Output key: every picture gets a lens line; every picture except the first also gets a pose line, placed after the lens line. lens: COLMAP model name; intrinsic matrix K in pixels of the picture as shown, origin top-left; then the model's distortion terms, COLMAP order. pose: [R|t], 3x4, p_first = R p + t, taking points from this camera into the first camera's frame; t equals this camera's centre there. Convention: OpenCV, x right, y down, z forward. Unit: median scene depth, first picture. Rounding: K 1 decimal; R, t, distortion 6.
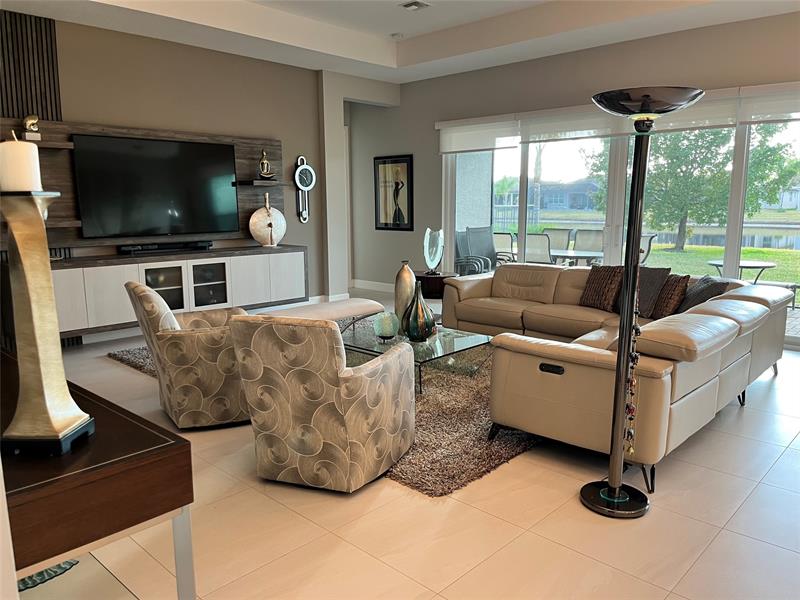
lens RADIAL K [[607.1, 0, 398.5], [0, 607.1, 299.8], [0, 0, 1]] dist [0.066405, -0.085663]
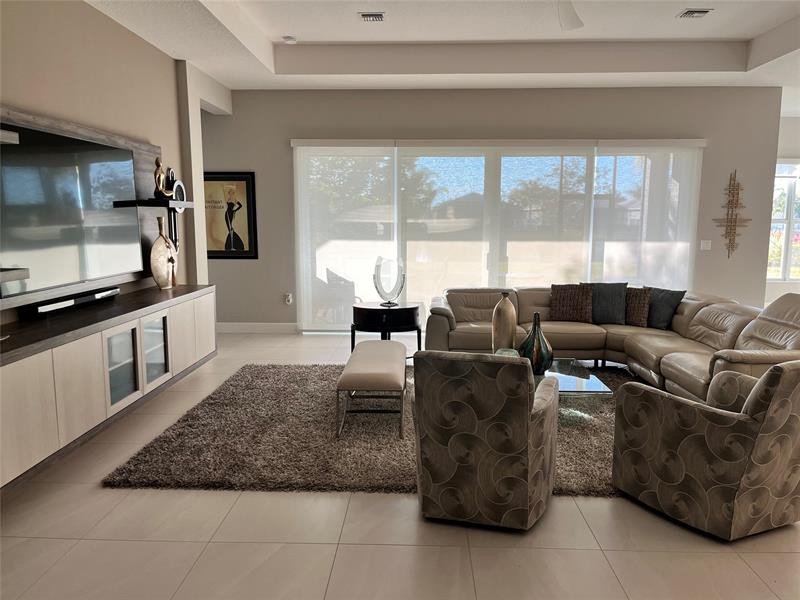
lens RADIAL K [[607.1, 0, 399.2], [0, 607.1, 300.1], [0, 0, 1]] dist [0.066405, -0.085663]
pose [[0.752798, -0.083414, 0.652945, -0.401808], [0.101214, 0.994810, 0.010395, -0.042911], [-0.650424, 0.058262, 0.757334, 0.207711]]
